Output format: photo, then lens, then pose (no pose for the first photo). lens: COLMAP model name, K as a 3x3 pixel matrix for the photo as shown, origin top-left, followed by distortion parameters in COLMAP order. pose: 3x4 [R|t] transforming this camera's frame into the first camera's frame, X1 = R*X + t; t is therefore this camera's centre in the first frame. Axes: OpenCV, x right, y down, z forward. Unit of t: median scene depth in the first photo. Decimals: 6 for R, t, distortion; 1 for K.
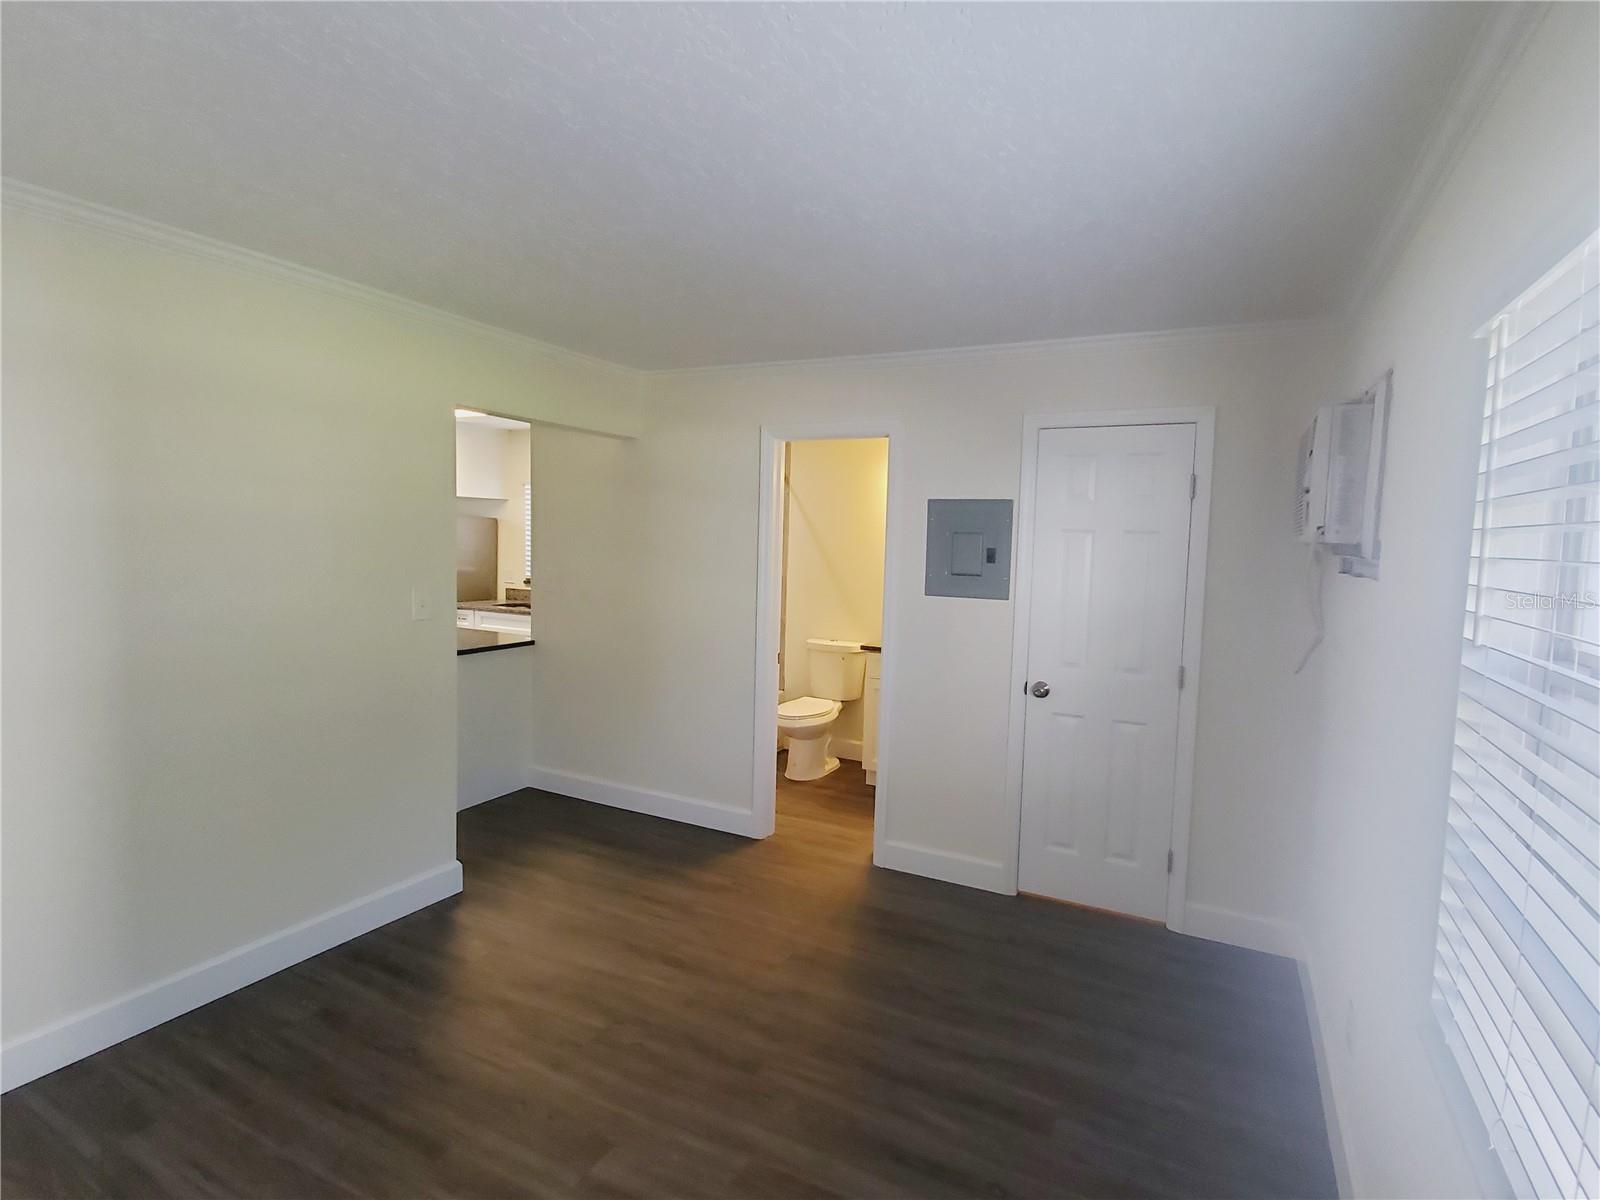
lens RADIAL K [[794.6, 0, 810.4], [0, 794.6, 595.4], [0, 0, 1]] dist [0.001394, -0.001048]
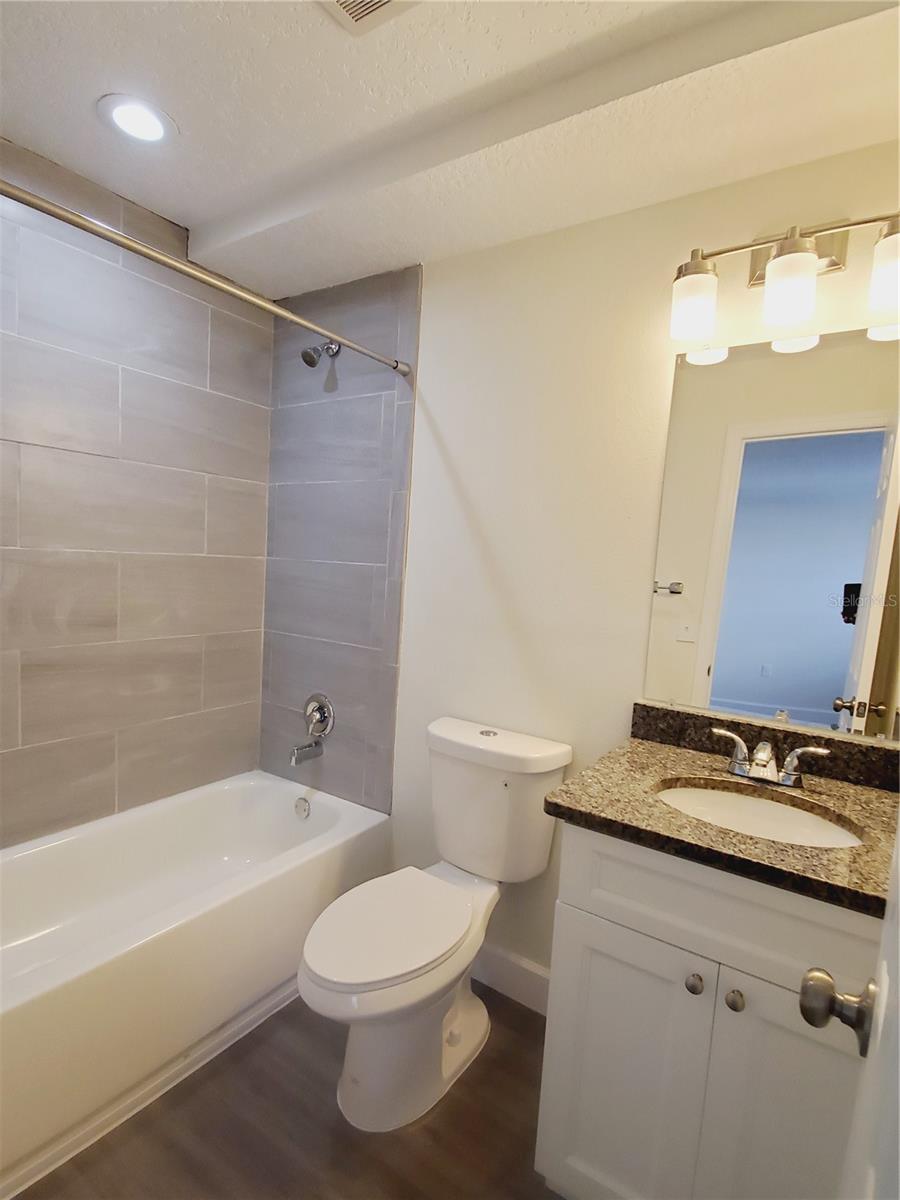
lens RADIAL K [[596.0, 0, 454.9], [0, 596.0, 608.0], [0, 0, 1]] dist [0.001394, -0.001048]
pose [[0.993693, 0.036760, -0.105936, 0.042013], [-0.036195, 0.999318, 0.007252, -0.011801], [0.106130, -0.003372, 0.994347, 0.676464]]
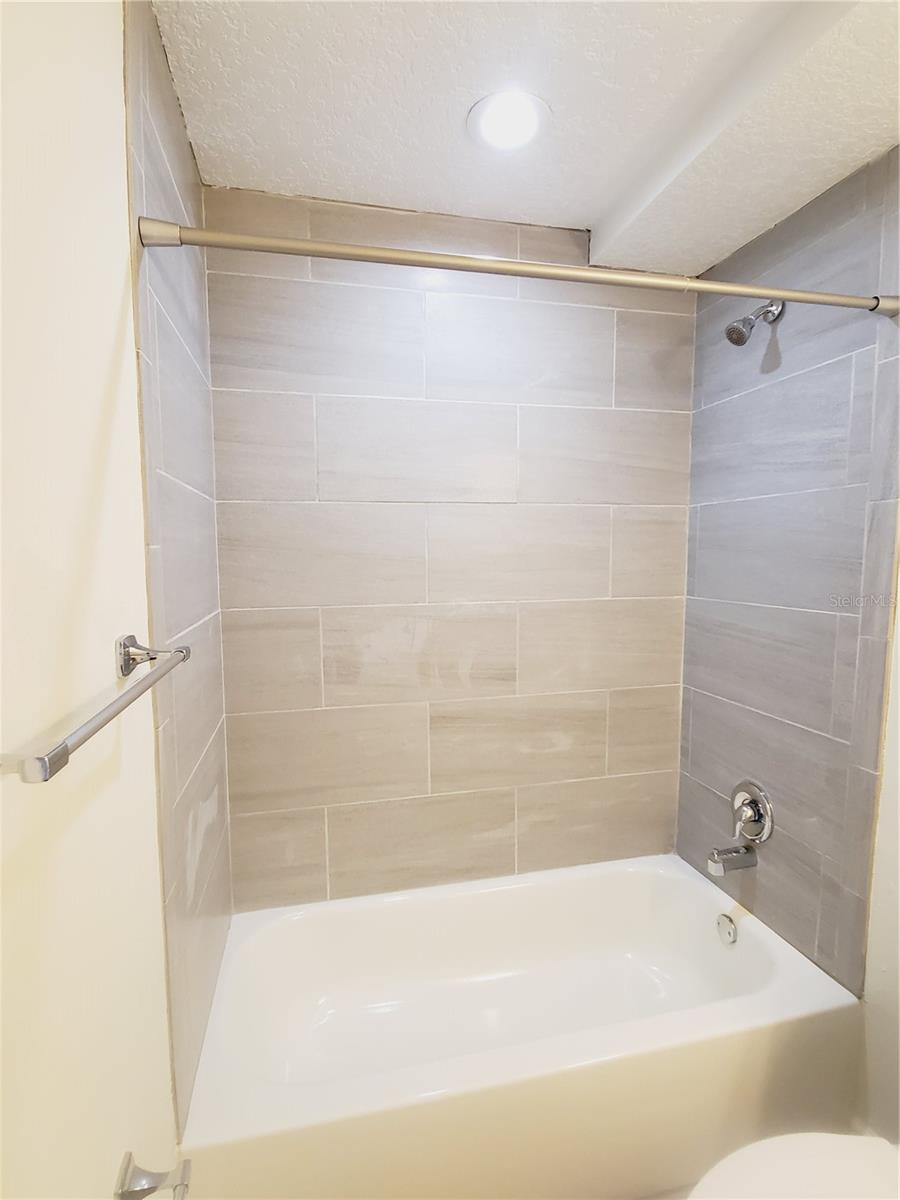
lens RADIAL K [[596.0, 0, 454.9], [0, 596.0, 608.0], [0, 0, 1]] dist [0.001394, -0.001048]
pose [[0.655185, 0.042021, -0.754299, 0.034535], [-0.031039, 0.999106, 0.028698, -0.038821], [0.754831, 0.004610, 0.655903, 0.757622]]
